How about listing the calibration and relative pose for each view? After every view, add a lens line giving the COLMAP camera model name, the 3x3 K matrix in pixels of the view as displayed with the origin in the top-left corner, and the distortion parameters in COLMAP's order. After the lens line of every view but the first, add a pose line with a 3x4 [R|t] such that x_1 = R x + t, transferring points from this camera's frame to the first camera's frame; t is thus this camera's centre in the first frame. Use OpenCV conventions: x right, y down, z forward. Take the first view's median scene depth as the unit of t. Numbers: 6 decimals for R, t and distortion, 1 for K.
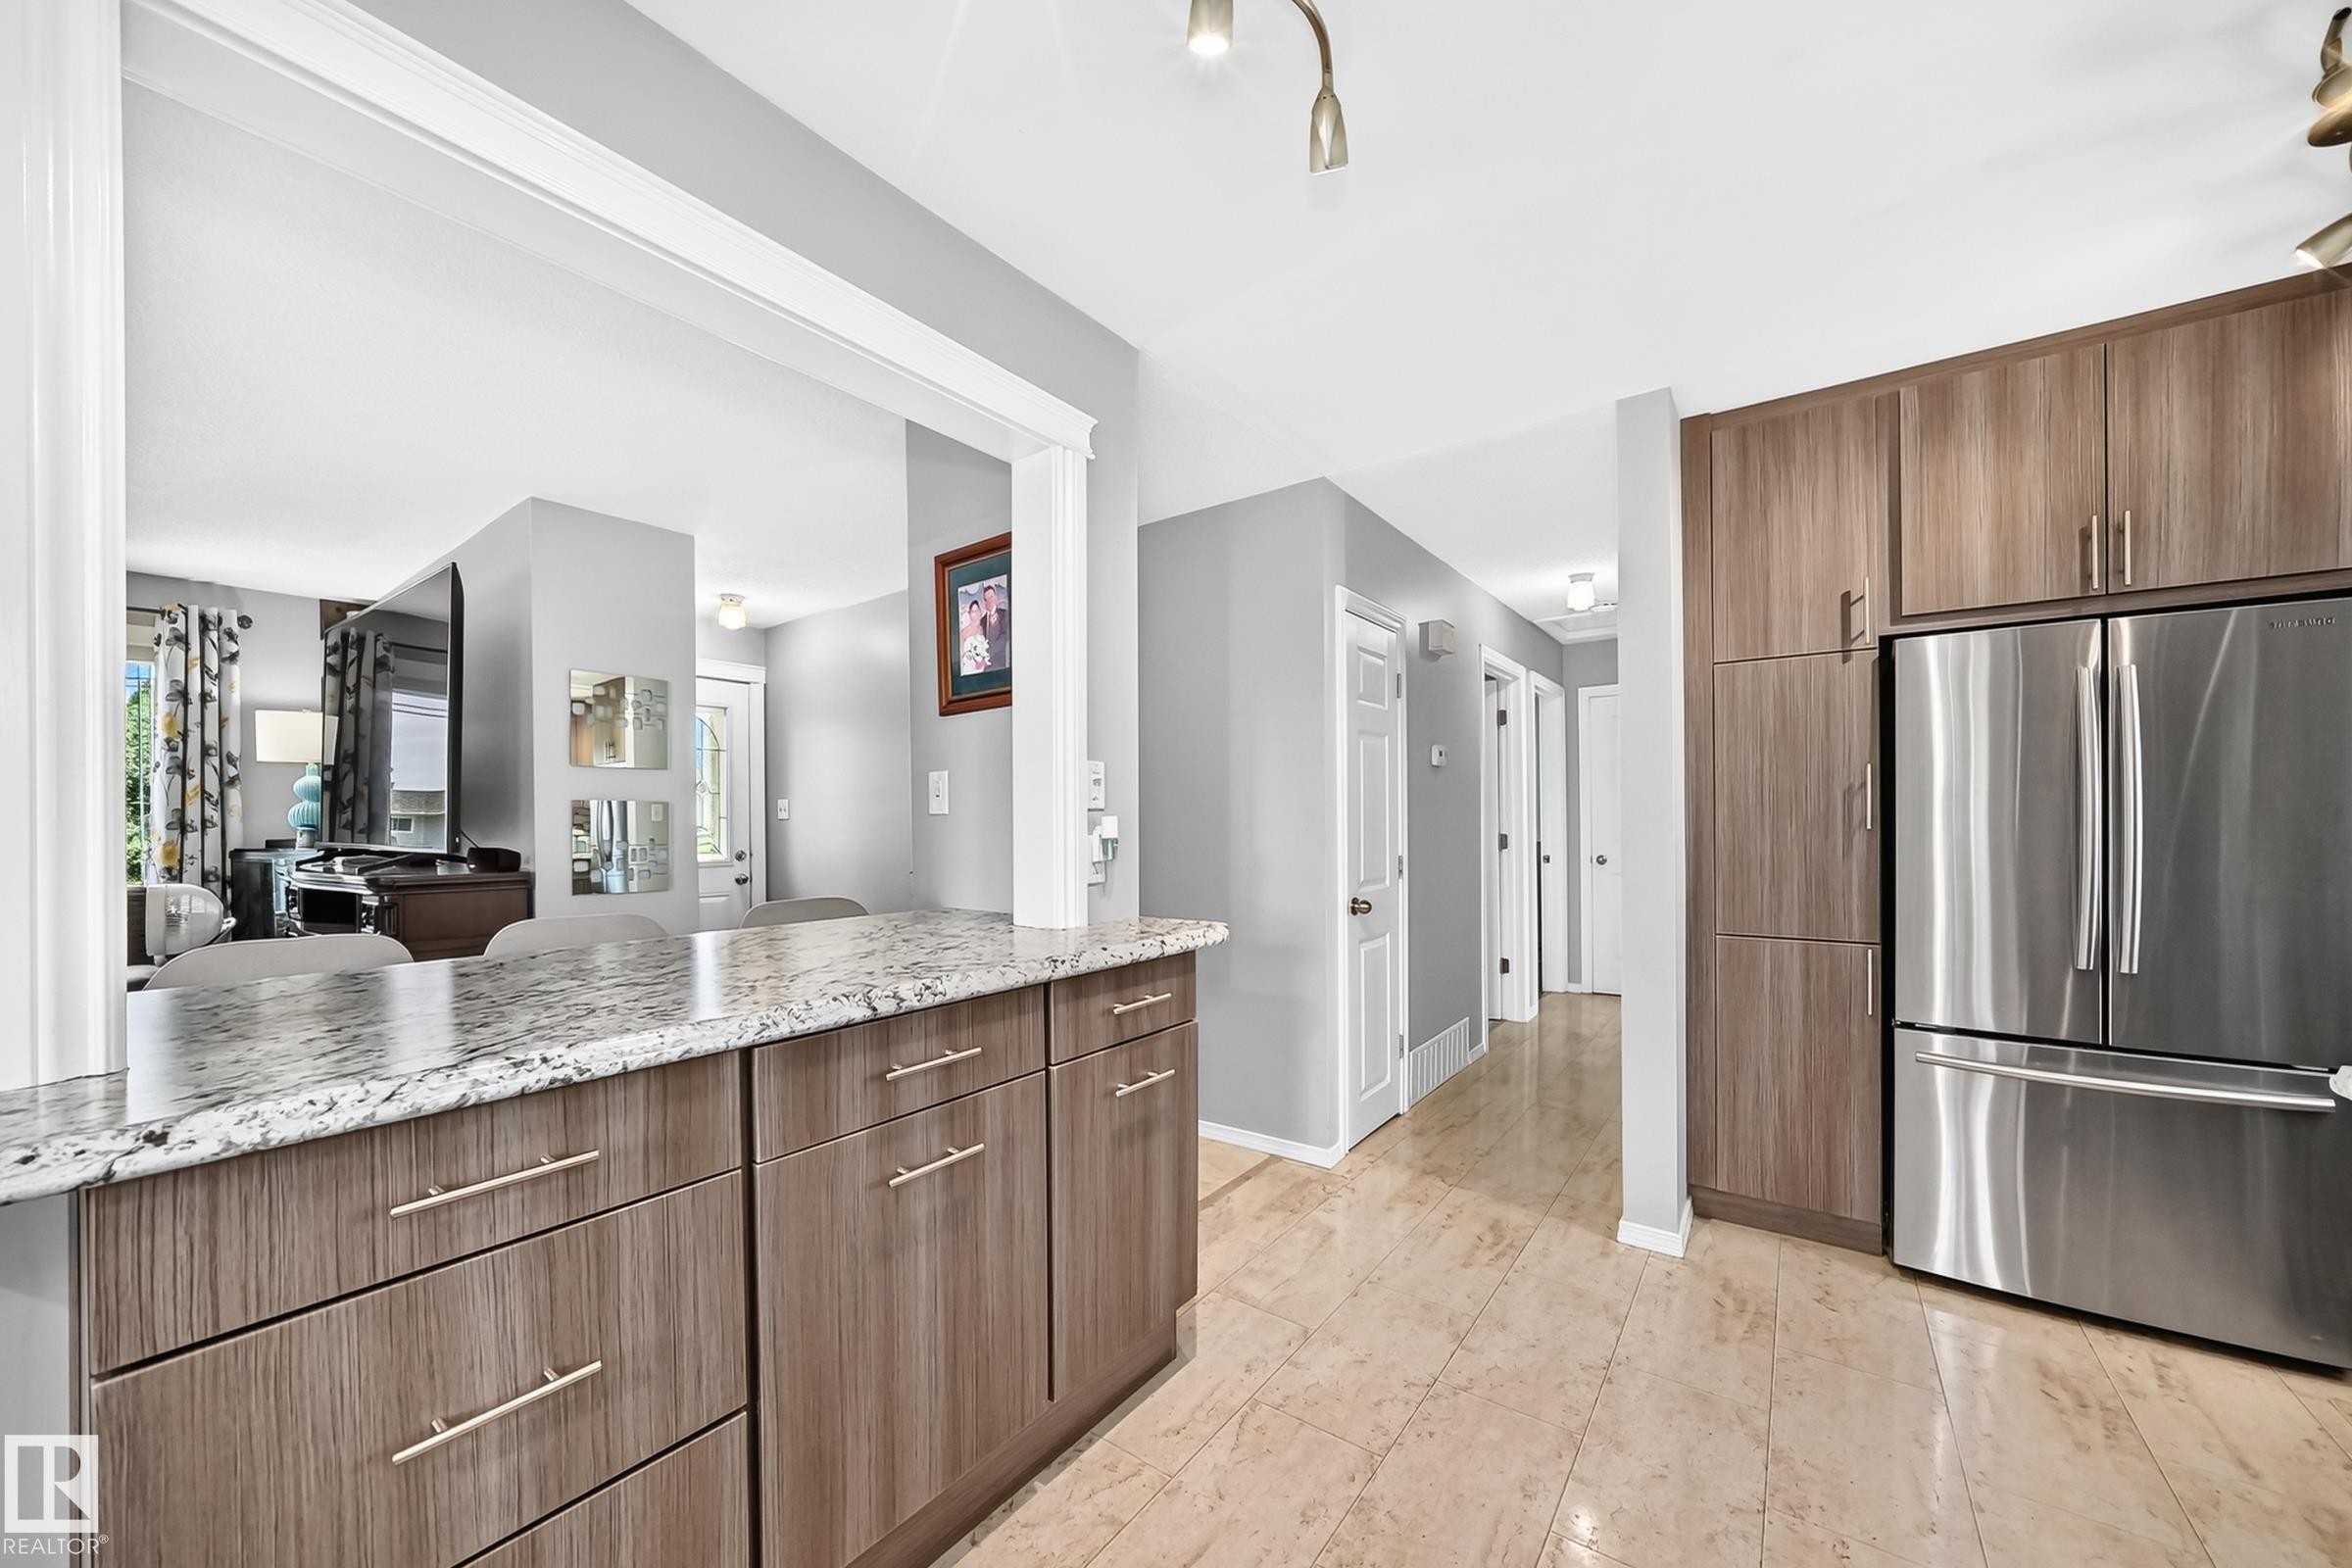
lens RADIAL K [[854.4, 0, 1169.1], [0, 854.4, 825.1], [0, 0, 1]] dist [-0.023422, 0.006417]
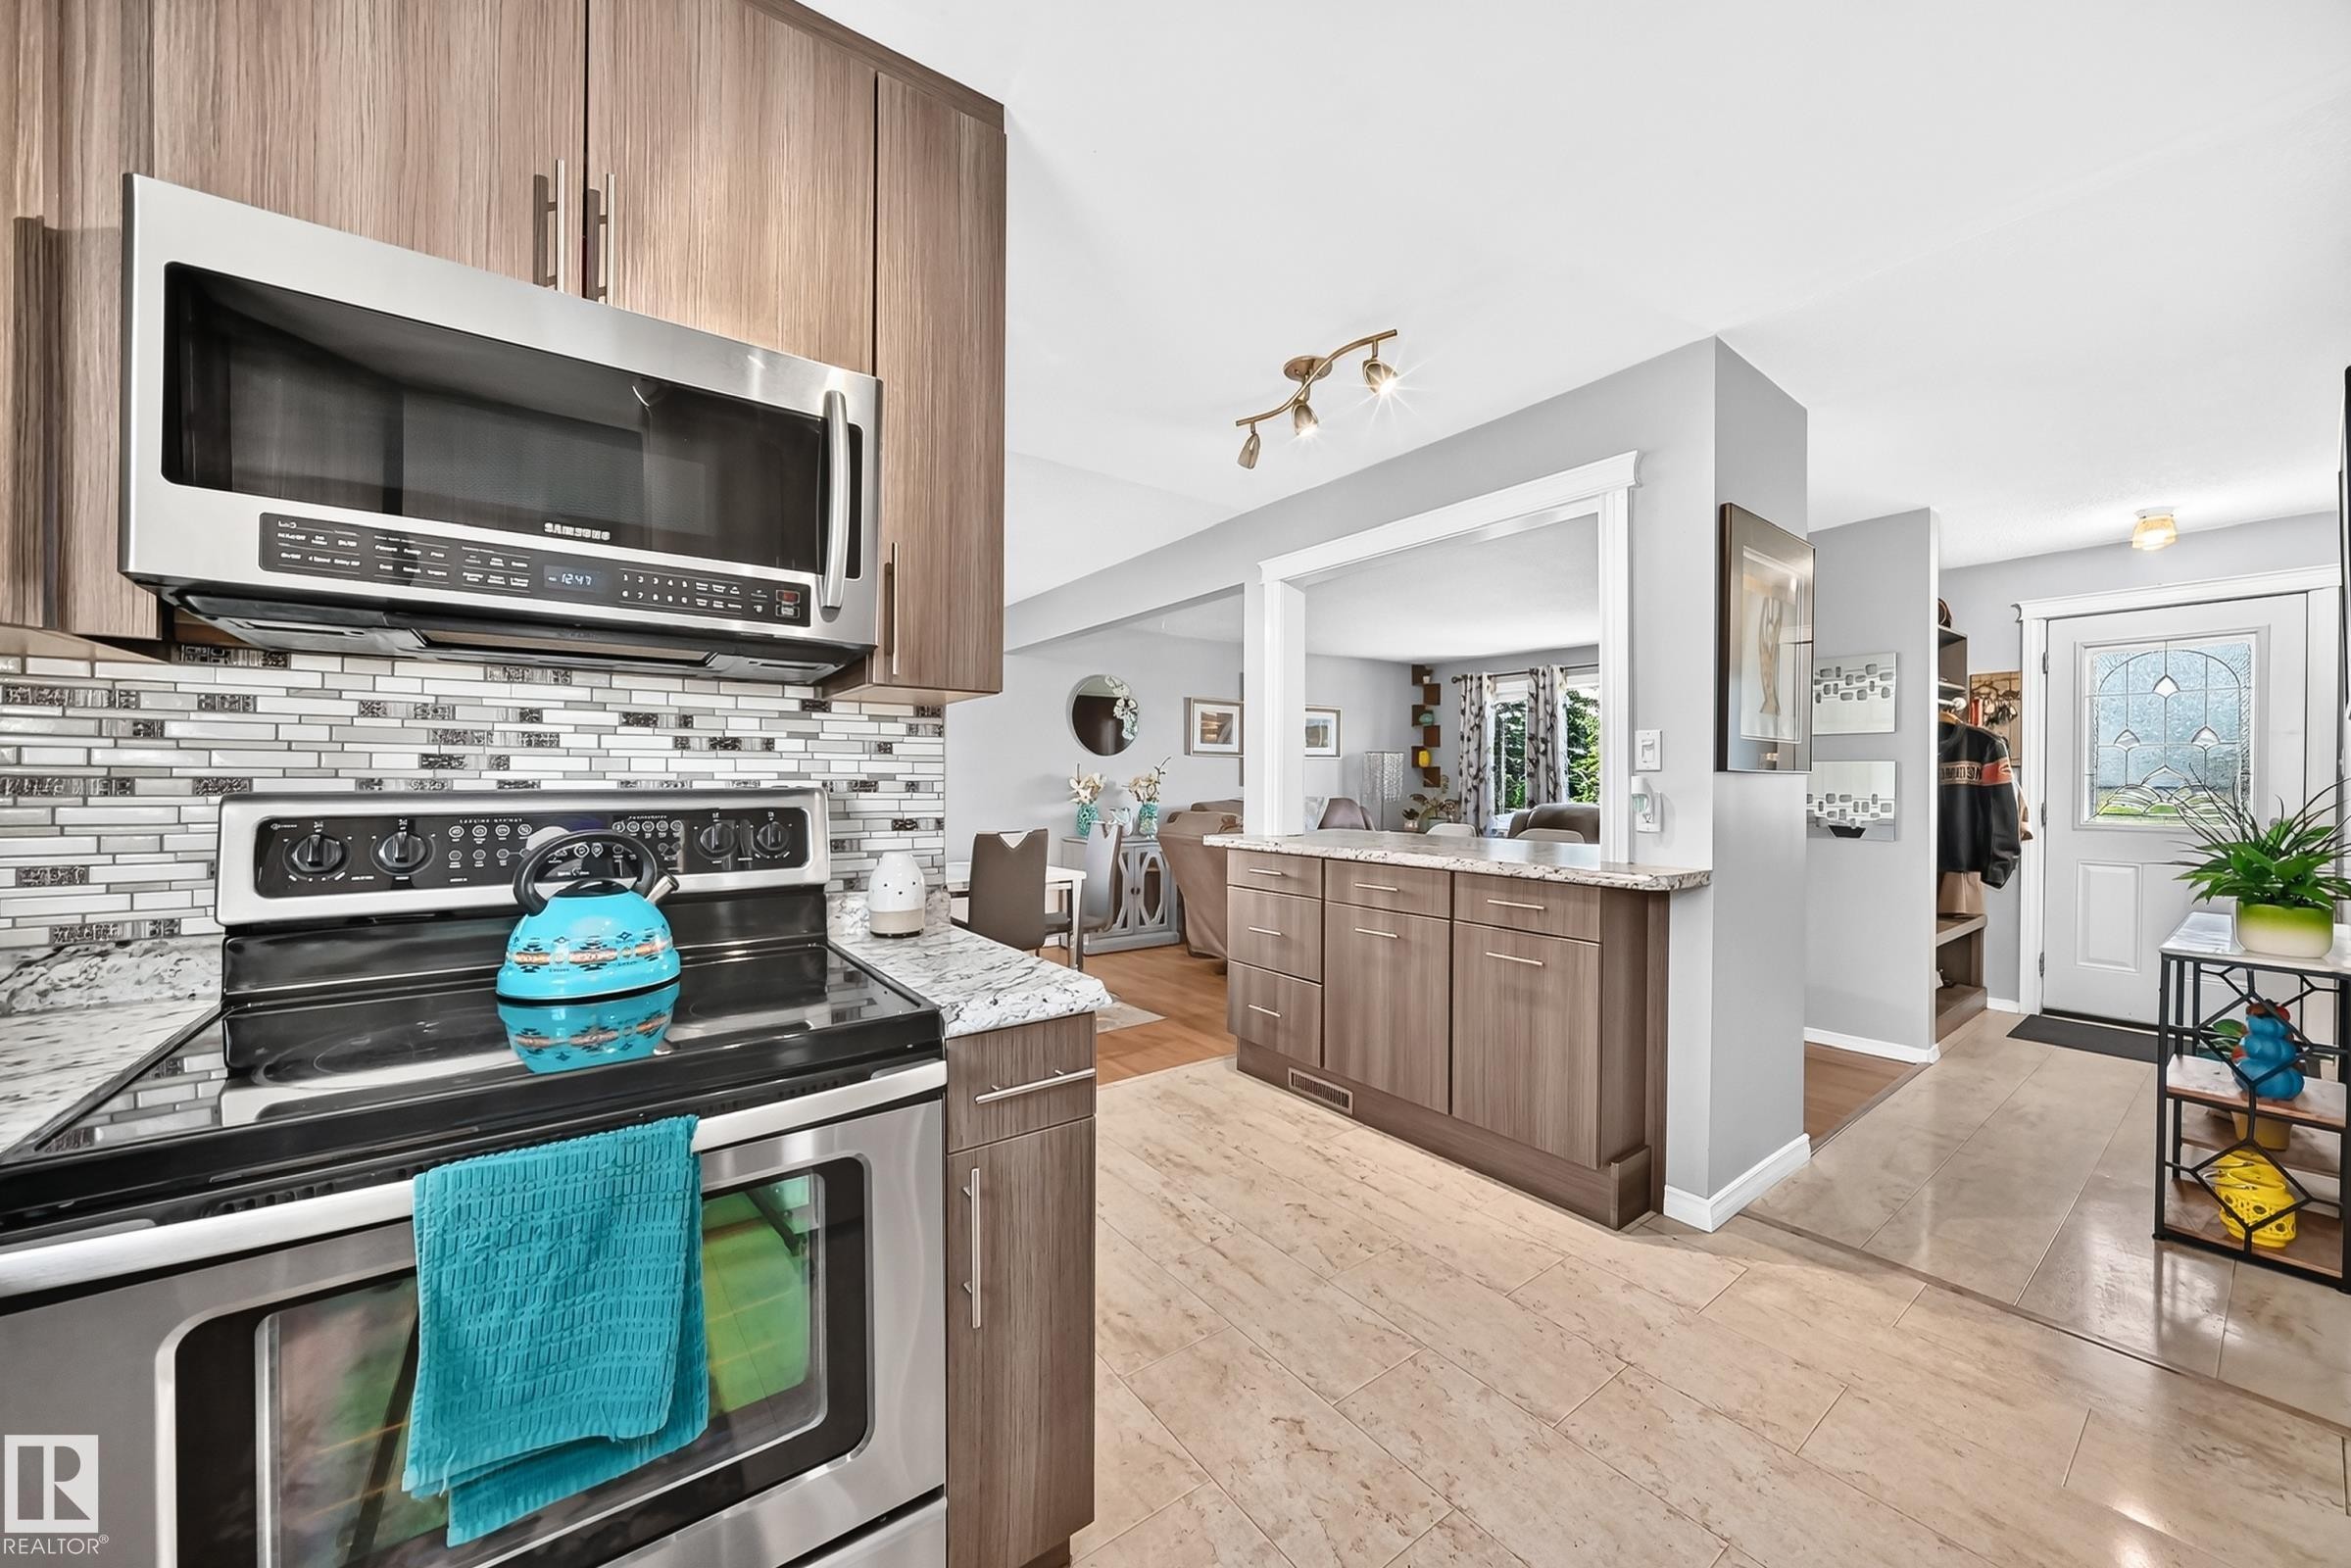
lens RADIAL K [[854.1, 0, 1180.6], [0, 854.1, 785.7], [0, 0, 1]] dist [-0.023422, 0.006417]
pose [[-0.287444, 0.012852, -0.957711, 1.090823], [-0.004404, 0.999882, 0.014739, -0.009650], [0.957787, 0.008455, -0.287353, 0.621953]]
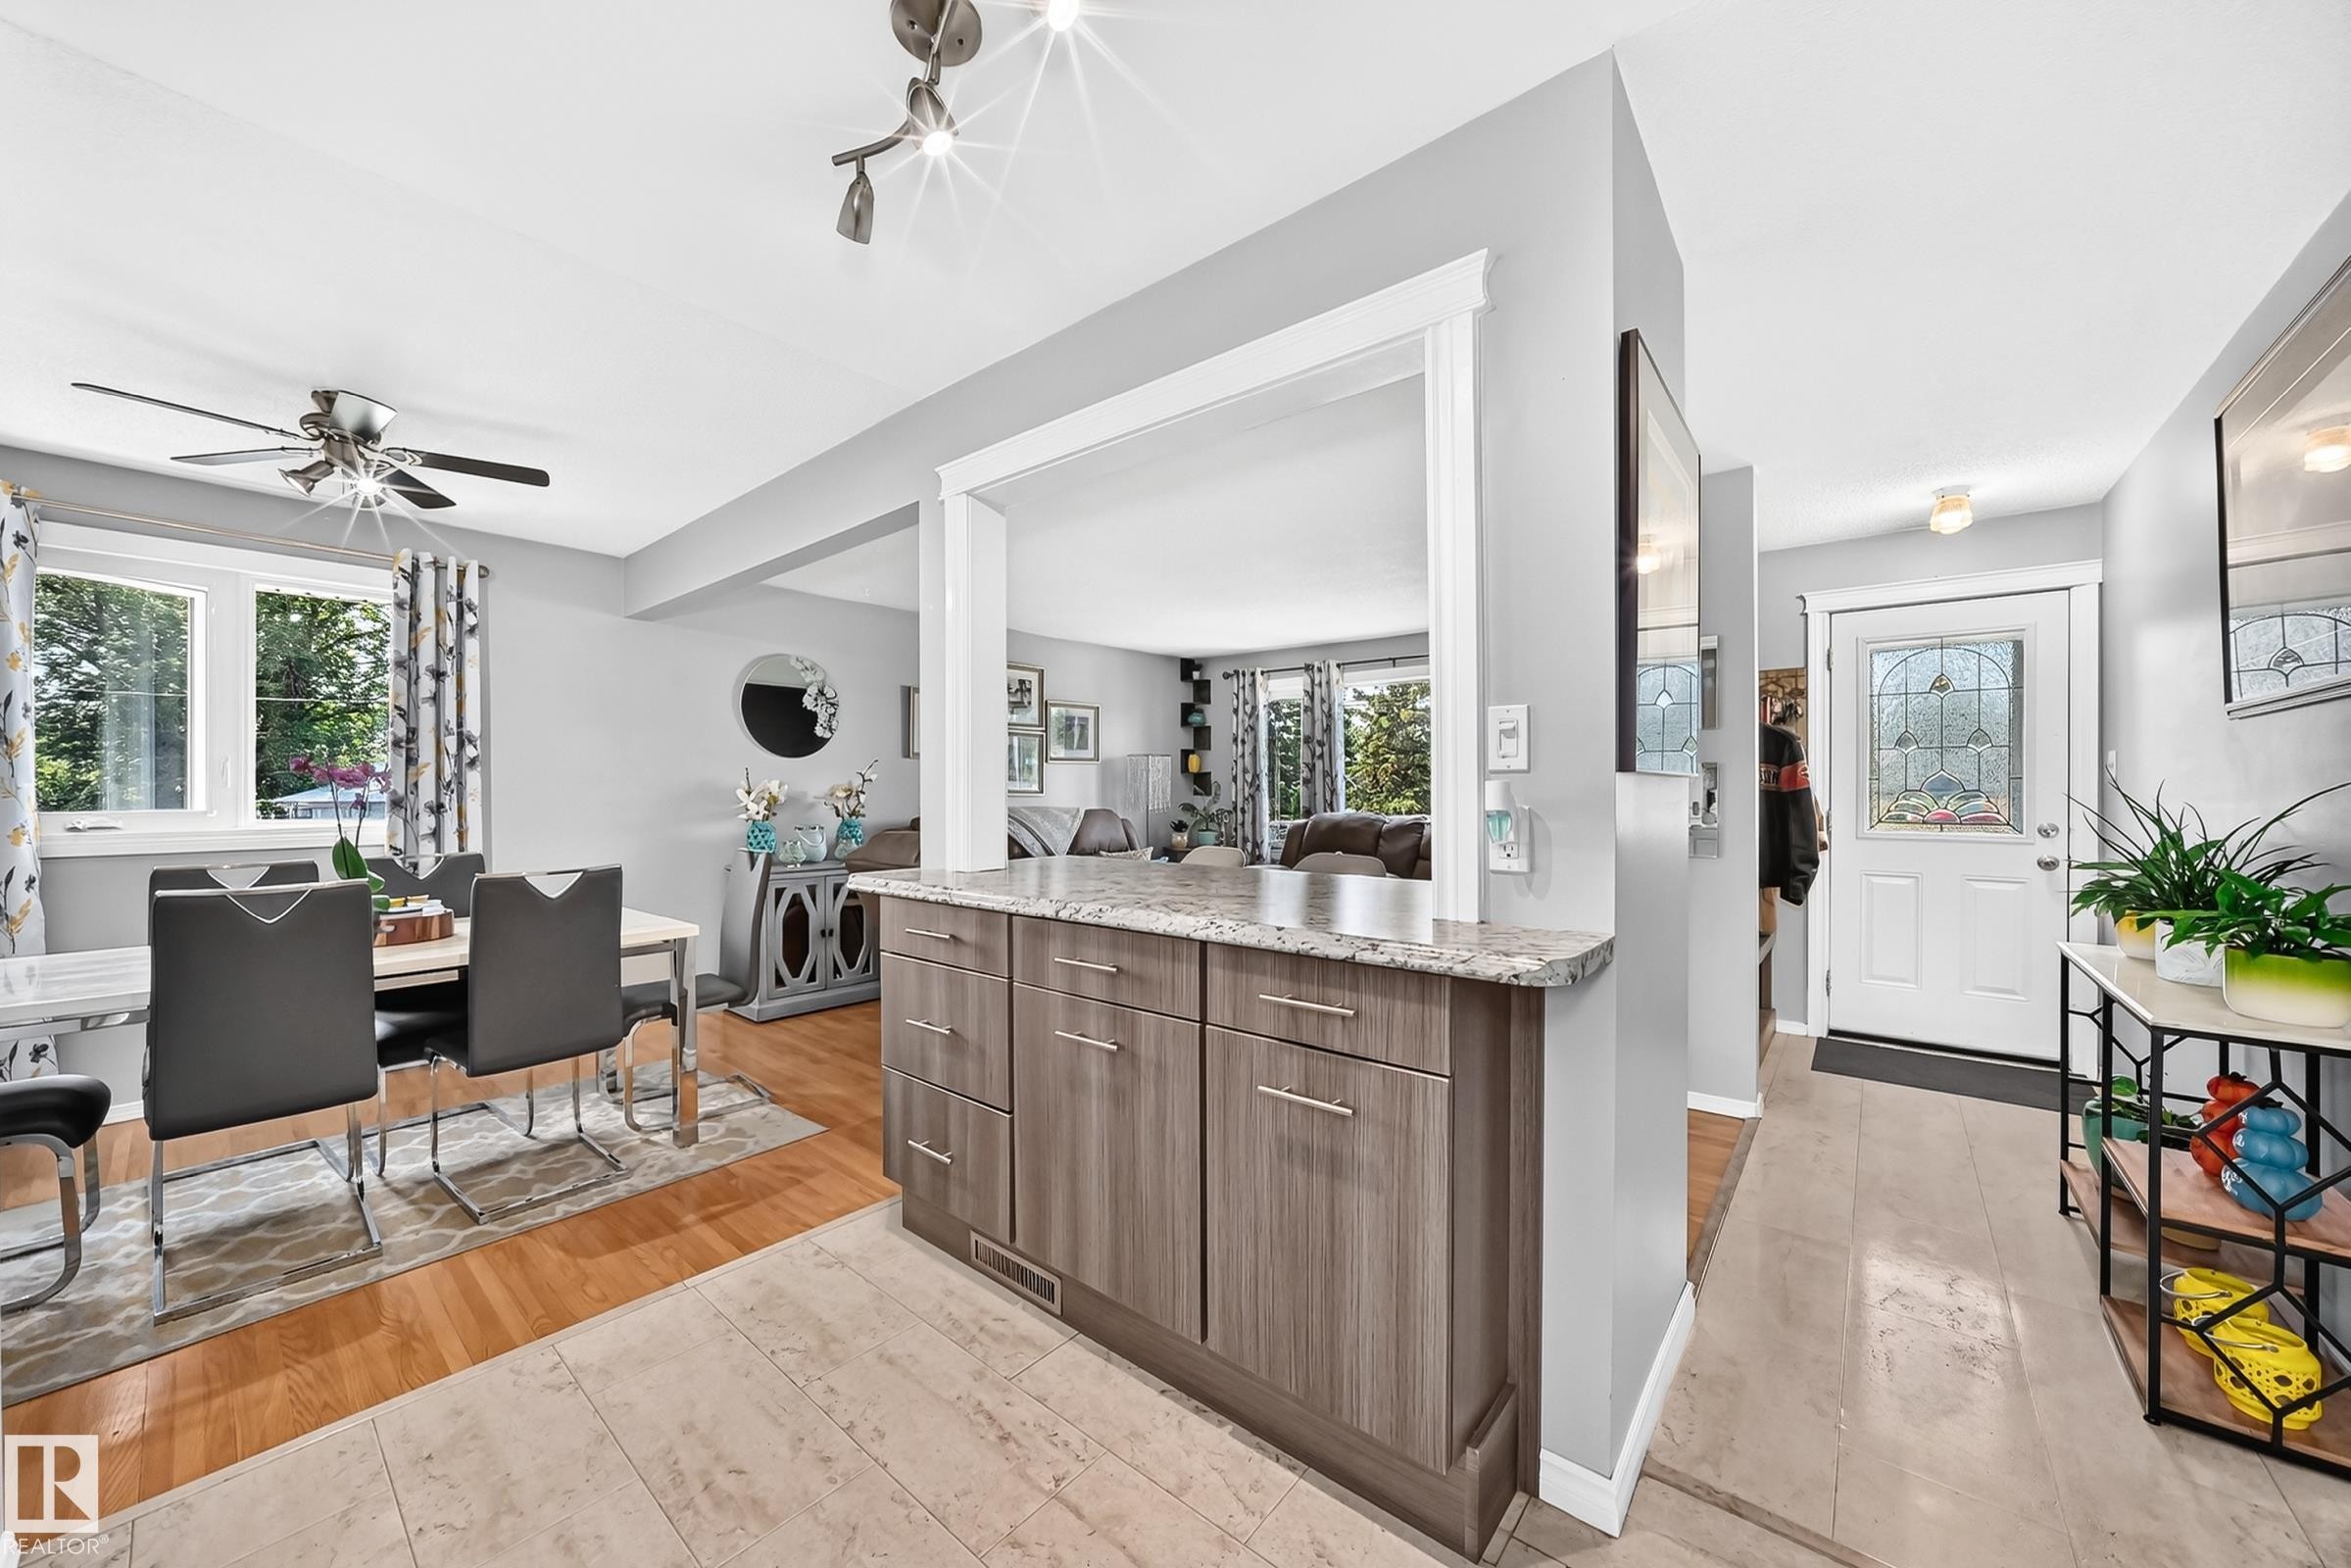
lens RADIAL K [[854.1, 0, 1152.0], [0, 854.1, 795.7], [0, 0, 1]] dist [-0.023422, 0.006417]
pose [[-0.073671, 0.017089, -0.997136, 0.579855], [-0.001234, 0.999851, 0.017227, -0.008155], [0.997282, 0.002500, -0.073639, 0.652252]]
